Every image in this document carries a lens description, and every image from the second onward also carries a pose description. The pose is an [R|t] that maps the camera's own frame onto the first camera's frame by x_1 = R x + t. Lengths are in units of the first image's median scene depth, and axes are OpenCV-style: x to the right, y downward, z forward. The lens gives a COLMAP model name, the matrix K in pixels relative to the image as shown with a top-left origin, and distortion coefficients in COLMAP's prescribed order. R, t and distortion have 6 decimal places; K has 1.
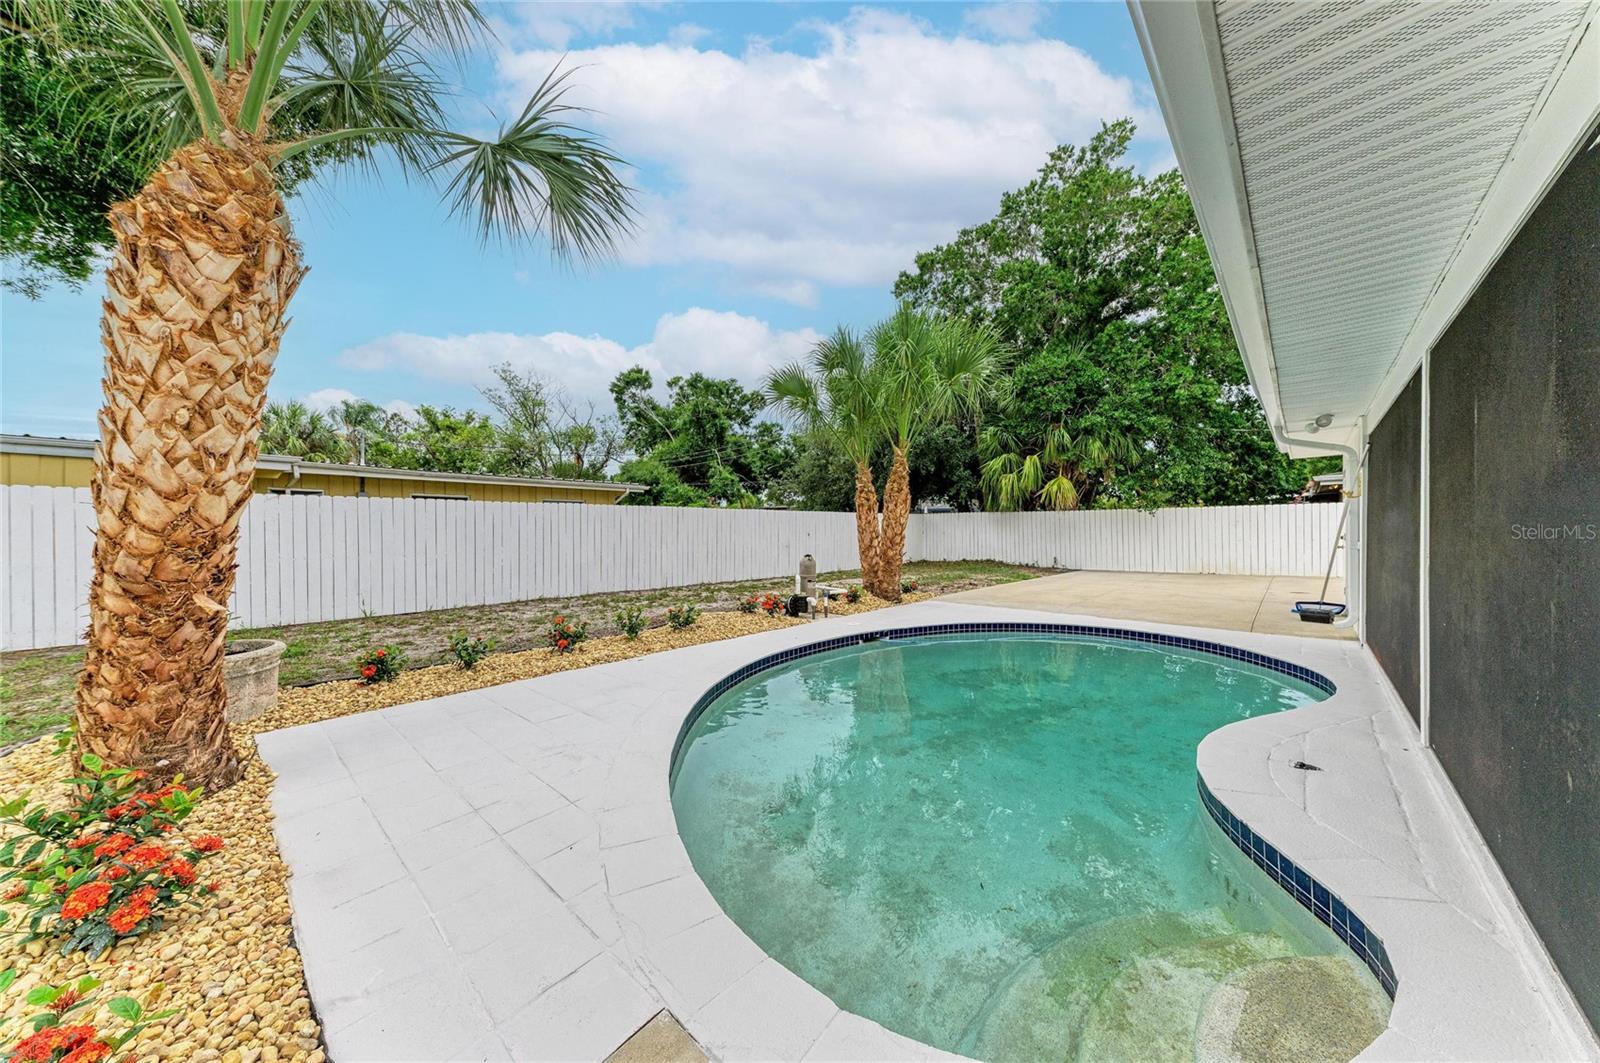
lens RADIAL K [[544.4, 0, 793.2], [0, 544.4, 531.6], [0, 0, 1]] dist [0.012976, -0.000607]
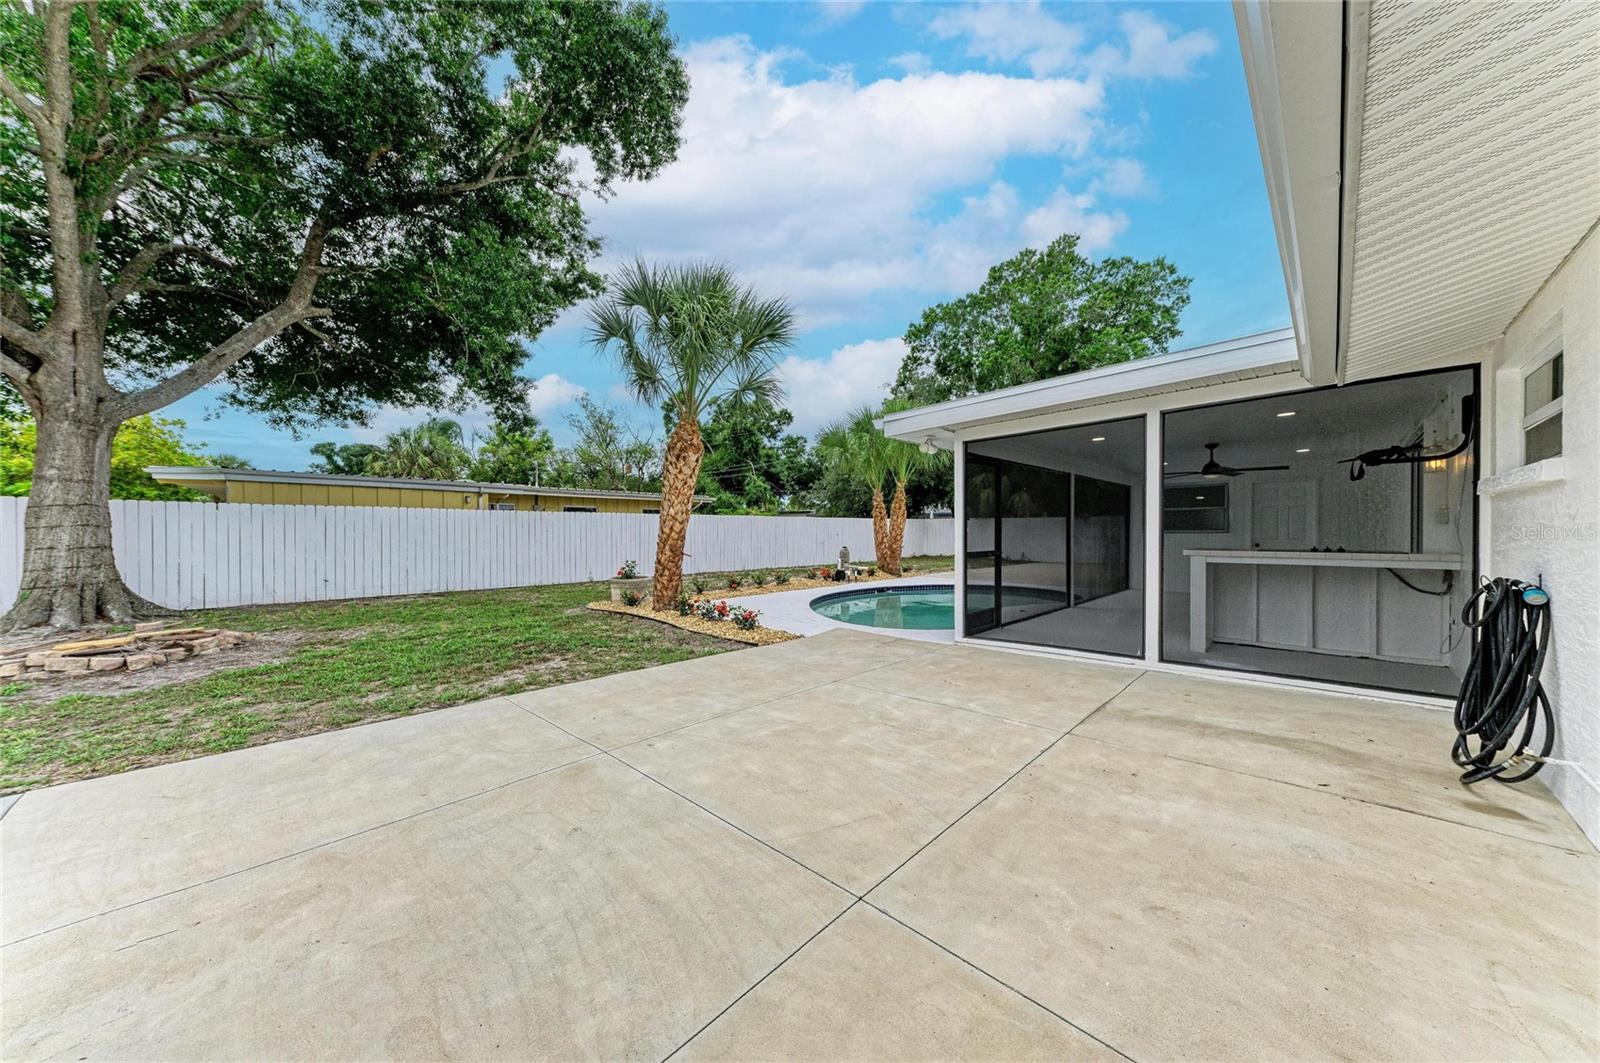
lens RADIAL K [[544.4, 0, 789.6], [0, 544.4, 538.2], [0, 0, 1]] dist [0.012976, -0.000607]
pose [[0.999479, 0.004017, -0.032015, -0.027545], [-0.003654, 0.999928, 0.011389, -0.000894], [0.032059, -0.011267, 0.999422, -0.211964]]
